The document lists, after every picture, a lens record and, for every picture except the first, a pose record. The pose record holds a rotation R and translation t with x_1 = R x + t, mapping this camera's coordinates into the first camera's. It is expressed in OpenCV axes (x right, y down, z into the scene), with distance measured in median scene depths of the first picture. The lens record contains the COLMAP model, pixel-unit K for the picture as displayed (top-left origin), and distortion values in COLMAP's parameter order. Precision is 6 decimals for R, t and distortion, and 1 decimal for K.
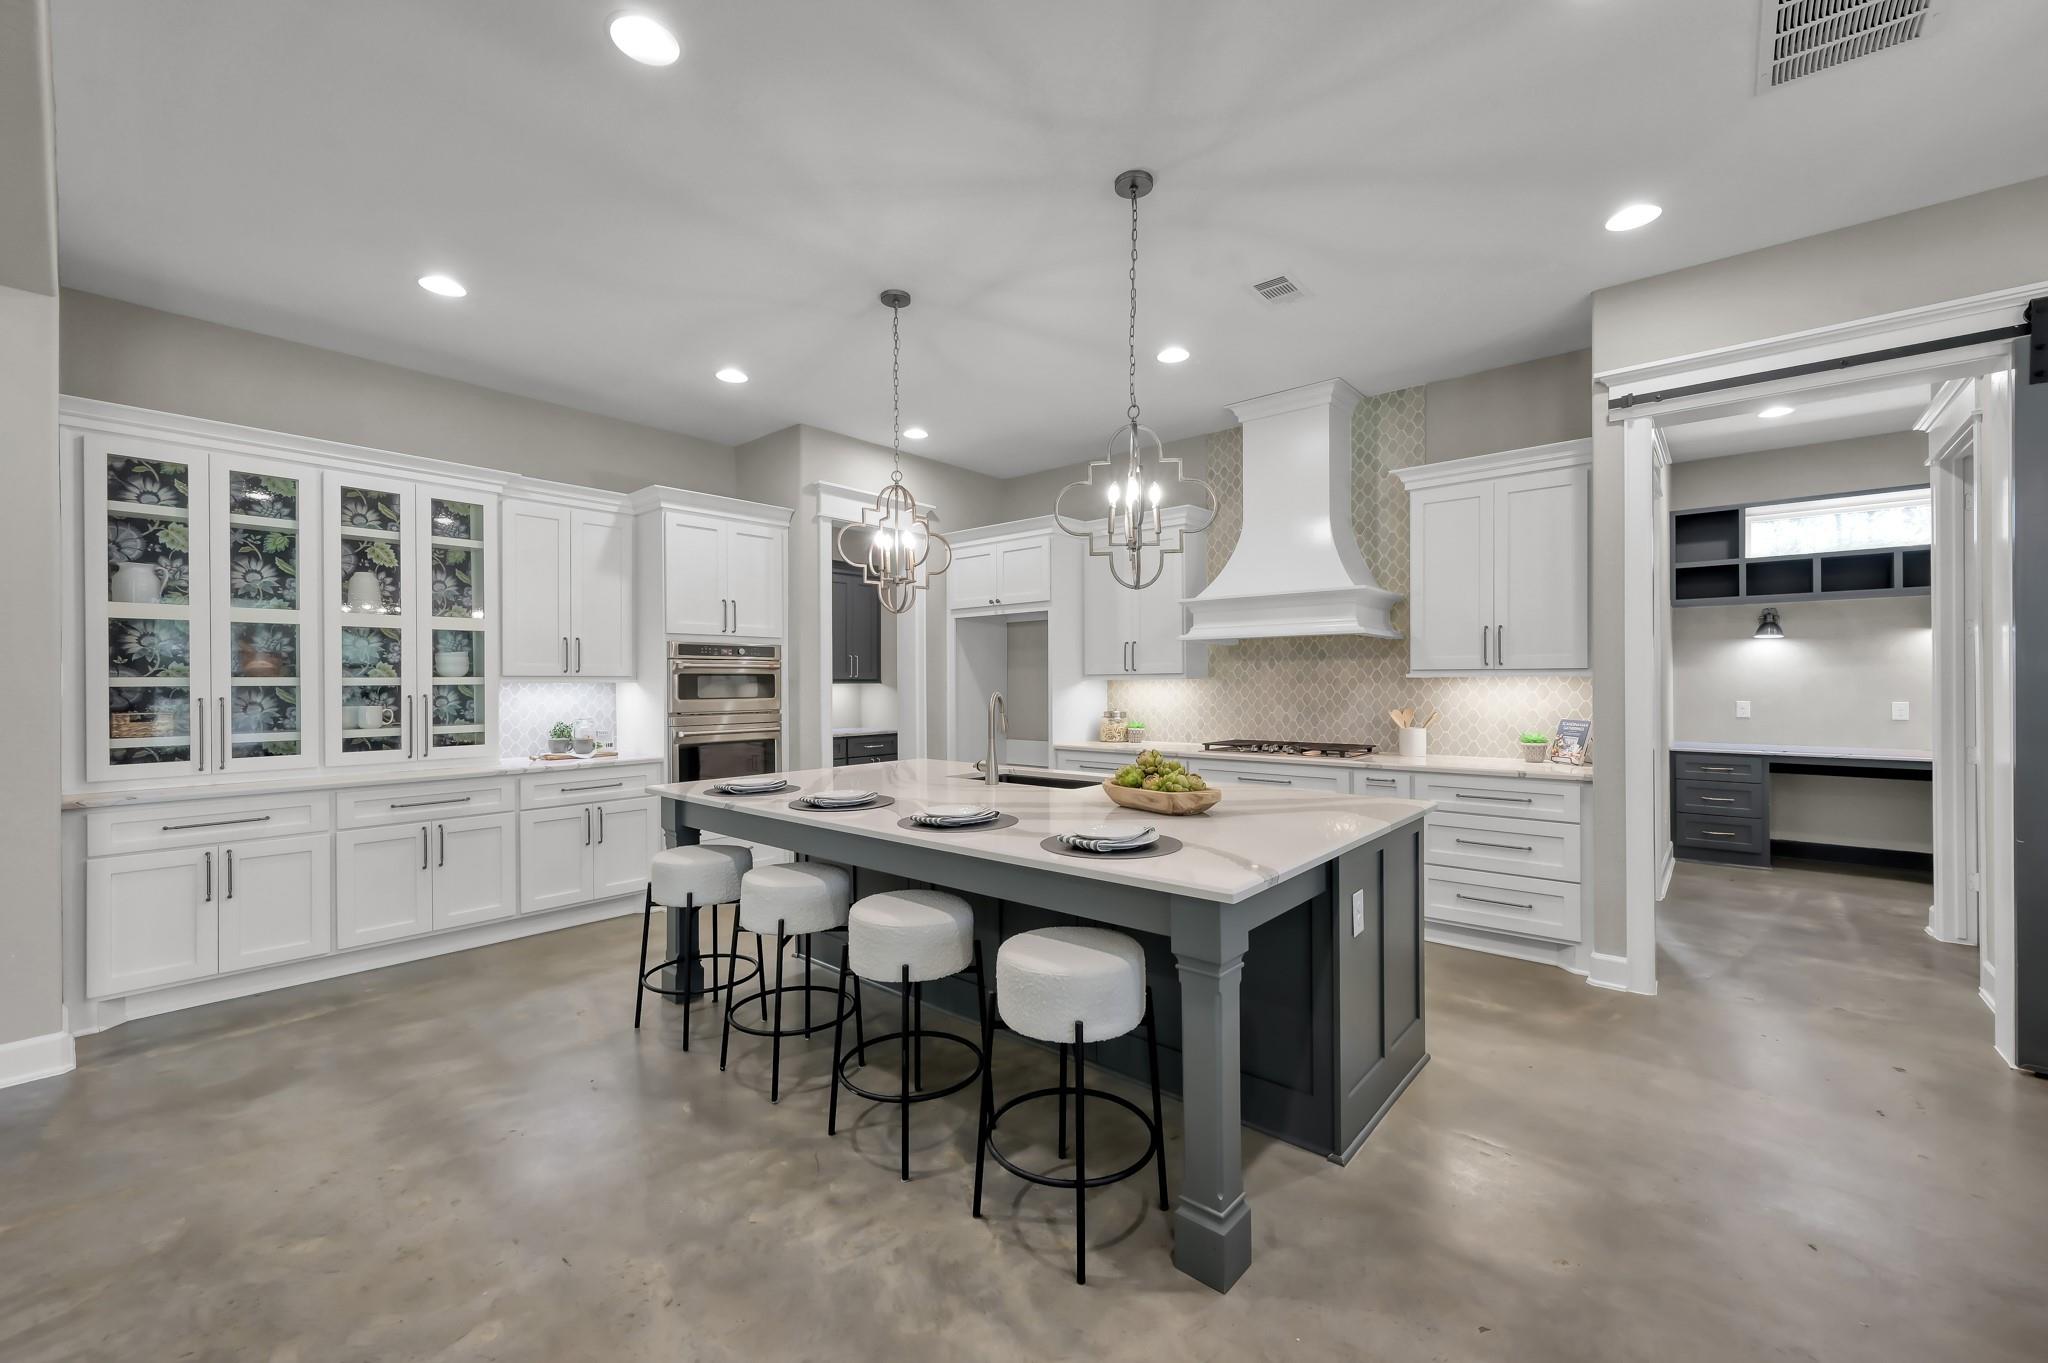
lens RADIAL K [[819.8, 0, 1034.6], [0, 819.8, 682.2], [0, 0, 1]] dist [0.003182, -0.000273]
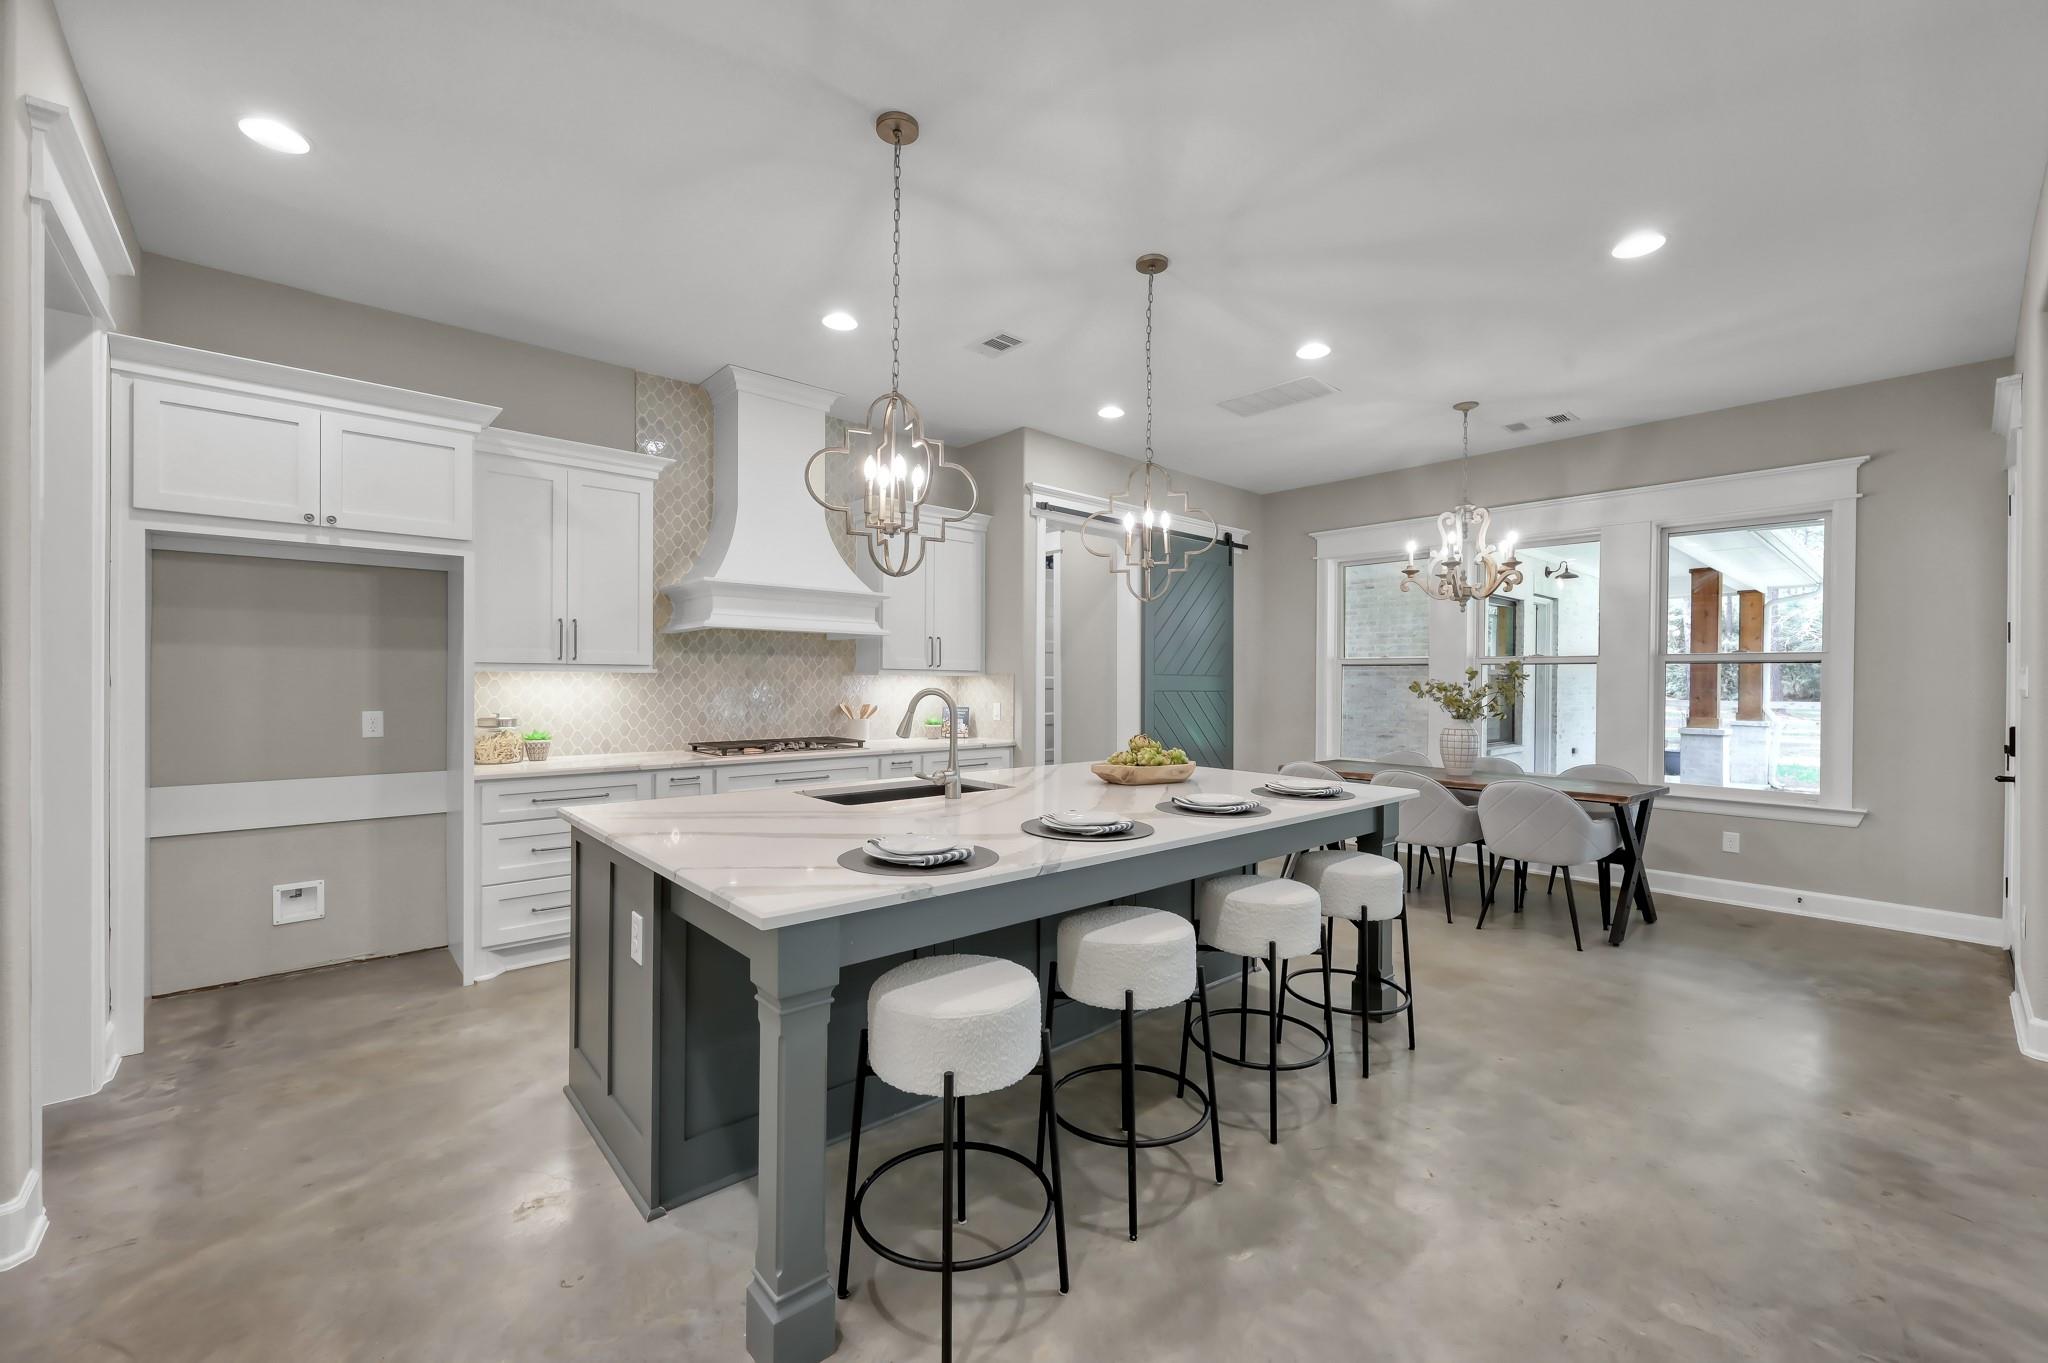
lens RADIAL K [[819.8, 0, 1035.1], [0, 819.8, 677.0], [0, 0, 1]] dist [0.003182, -0.000273]
pose [[0.129219, 0.012487, 0.991538, -0.662252], [-0.006319, 0.999911, -0.011769, 0.009316], [-0.991596, -0.004745, 0.129286, 0.615167]]
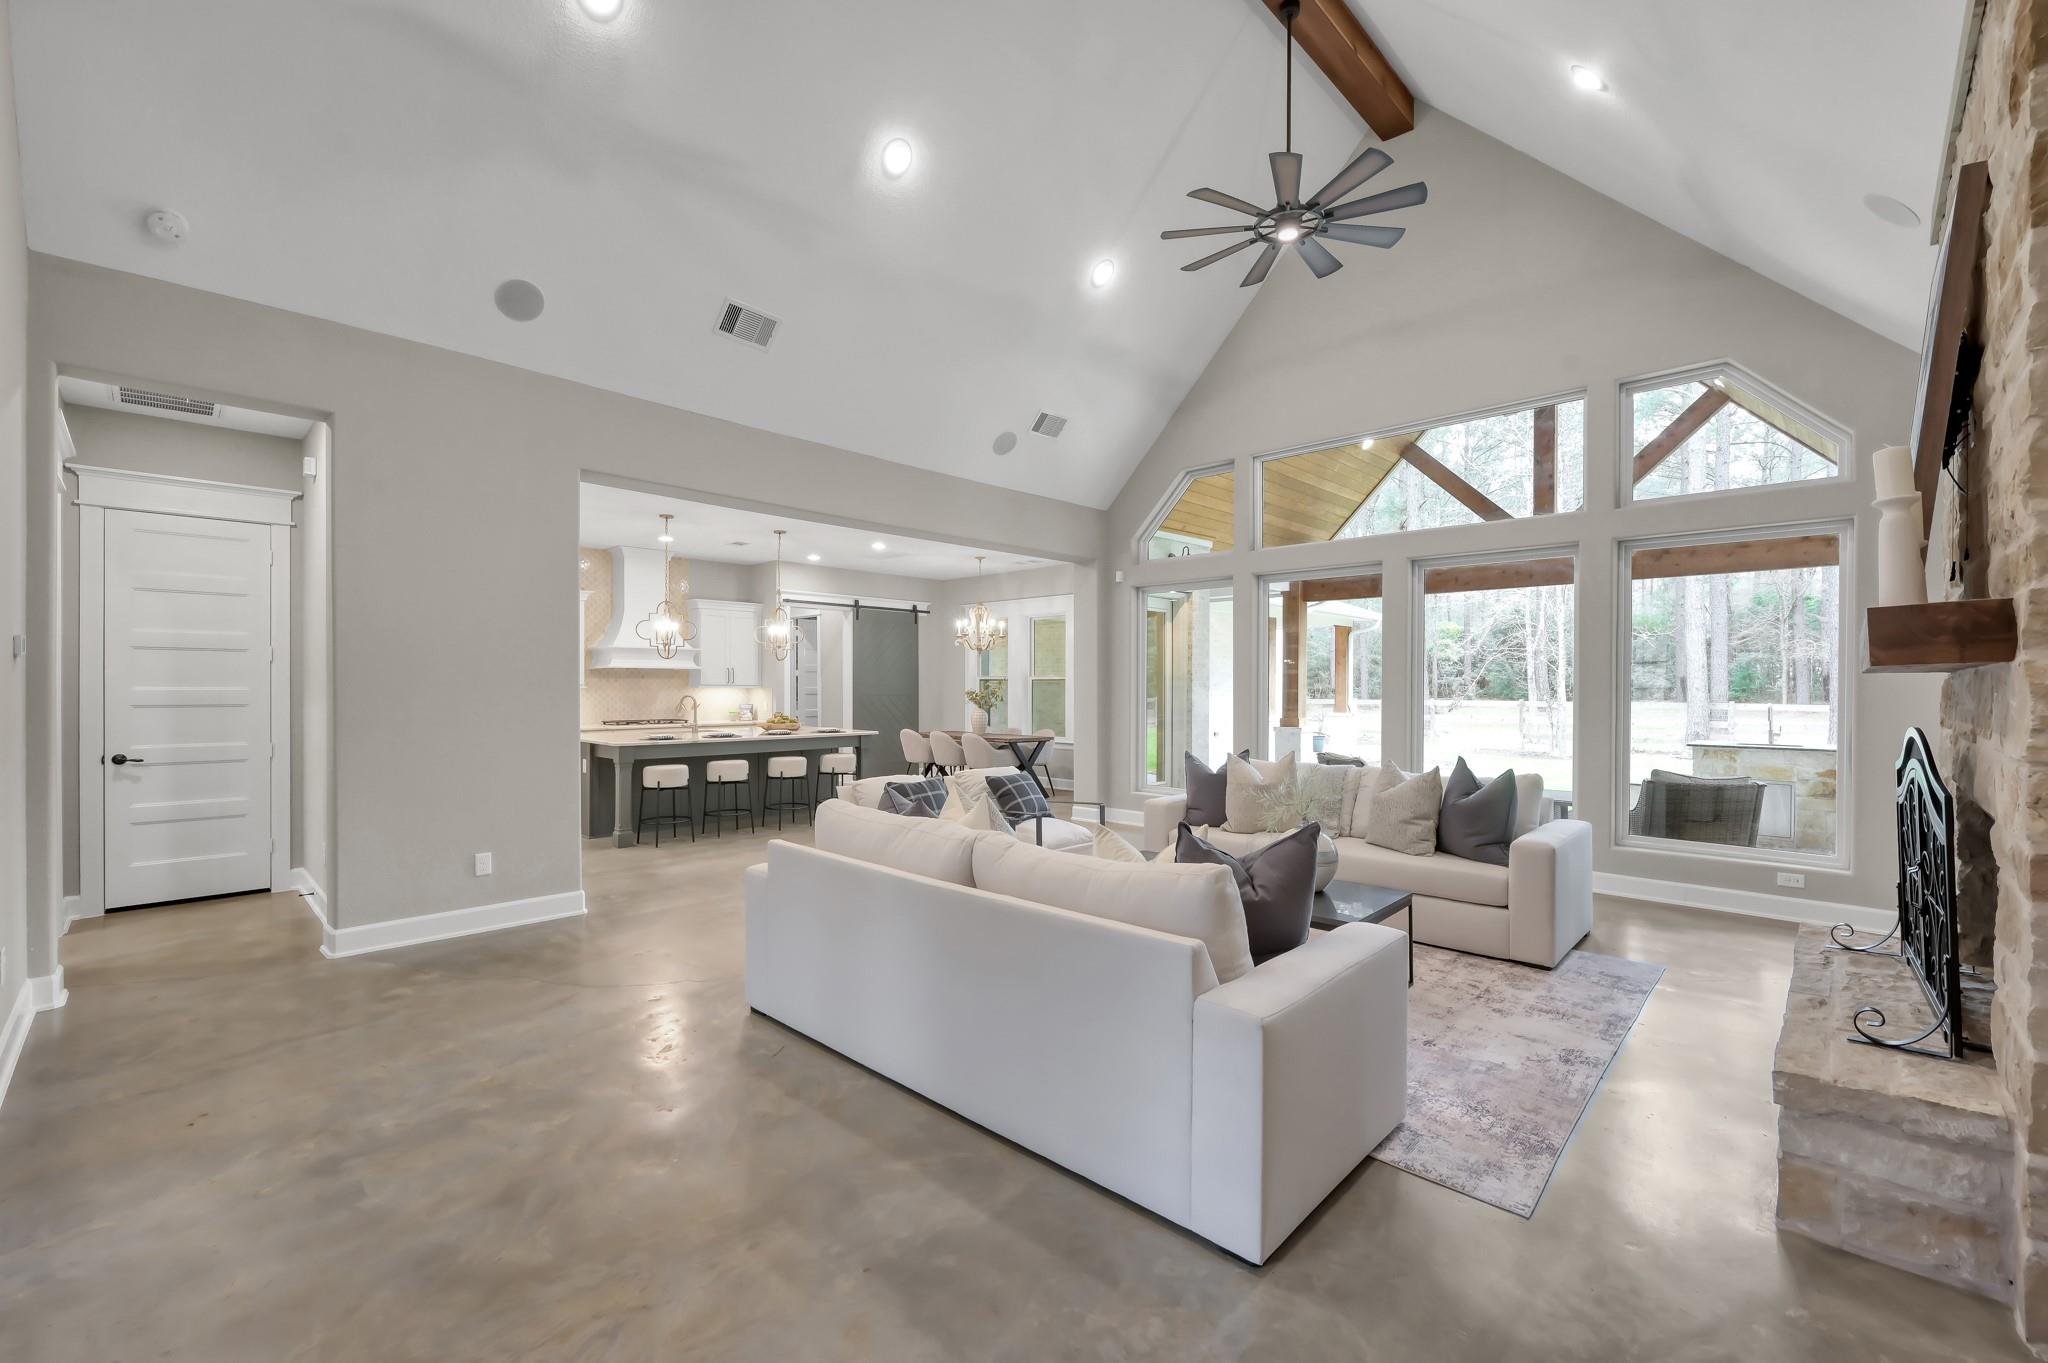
lens RADIAL K [[866.3, 0, 1012.2], [0, 866.3, 688.7], [0, 0, 1]] dist [0.001162, 0.001429]
pose [[0.099083, 0.008299, 0.995045, -1.885136], [0.002338, 0.999961, -0.008573, 0.018883], [-0.995076, 0.003176, 0.099059, -0.135864]]
